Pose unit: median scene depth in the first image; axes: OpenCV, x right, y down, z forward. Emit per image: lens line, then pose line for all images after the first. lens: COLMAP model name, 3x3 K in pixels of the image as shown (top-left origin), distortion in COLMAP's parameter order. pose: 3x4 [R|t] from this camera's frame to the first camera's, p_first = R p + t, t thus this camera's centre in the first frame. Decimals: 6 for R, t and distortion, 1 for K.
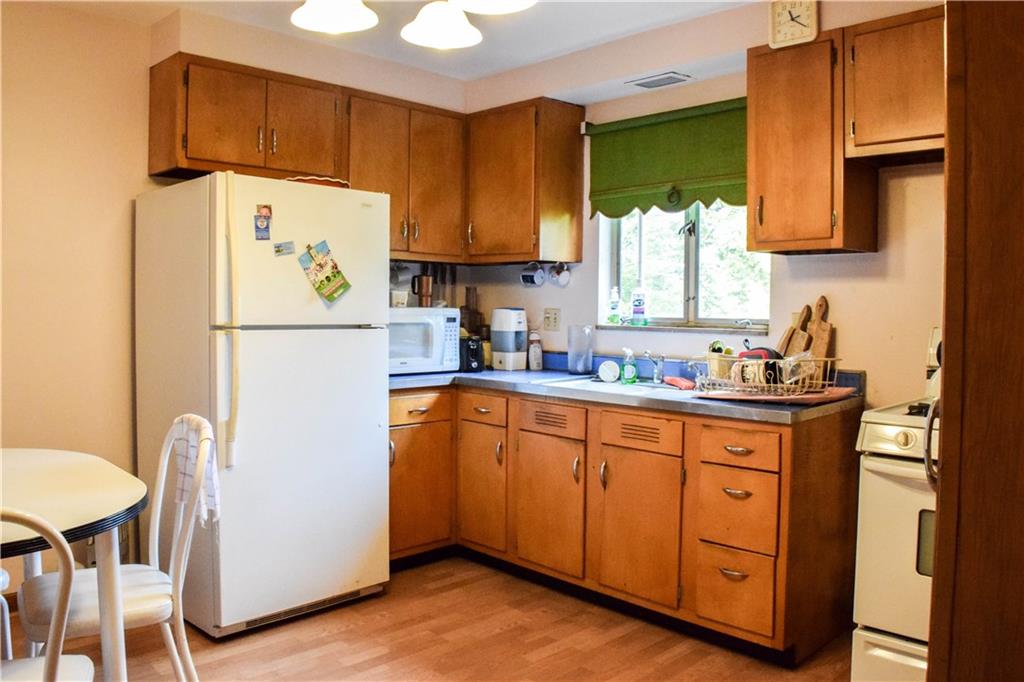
lens RADIAL K [[801.9, 0, 507.7], [0, 801.9, 337.9], [0, 0, 1]] dist [-0.089368, 0.008990]
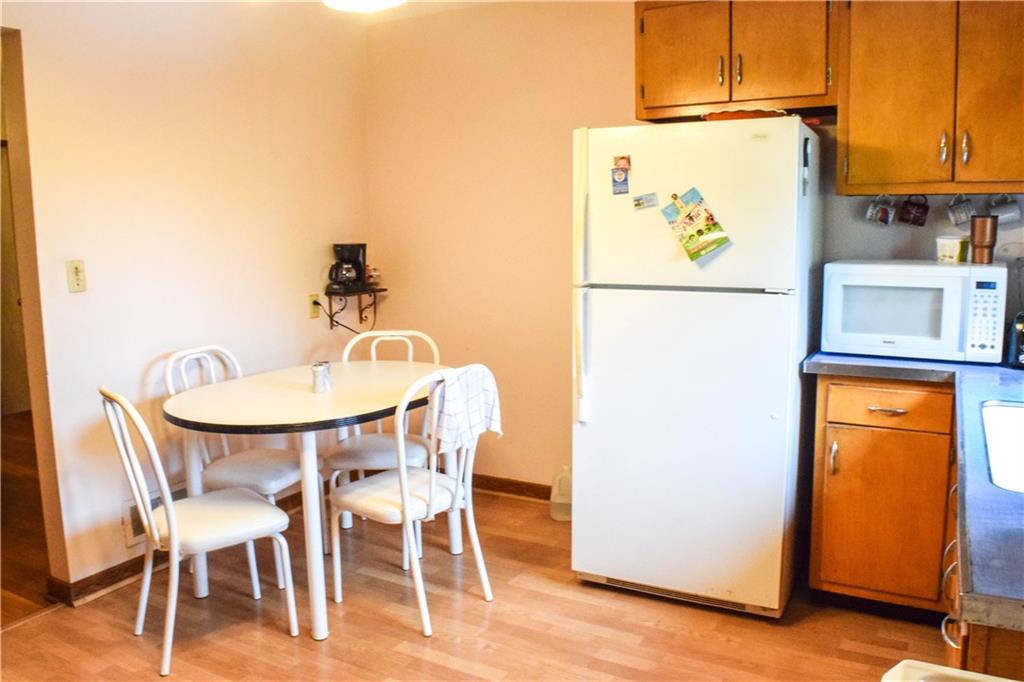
lens RADIAL K [[801.9, 0, 507.7], [0, 801.9, 337.9], [0, 0, 1]] dist [-0.089368, 0.008990]
pose [[0.273408, 0.118496, -0.954572, 0.544889], [-0.018765, 0.992851, 0.117873, -0.059435], [0.961715, -0.014315, 0.273677, 0.574015]]
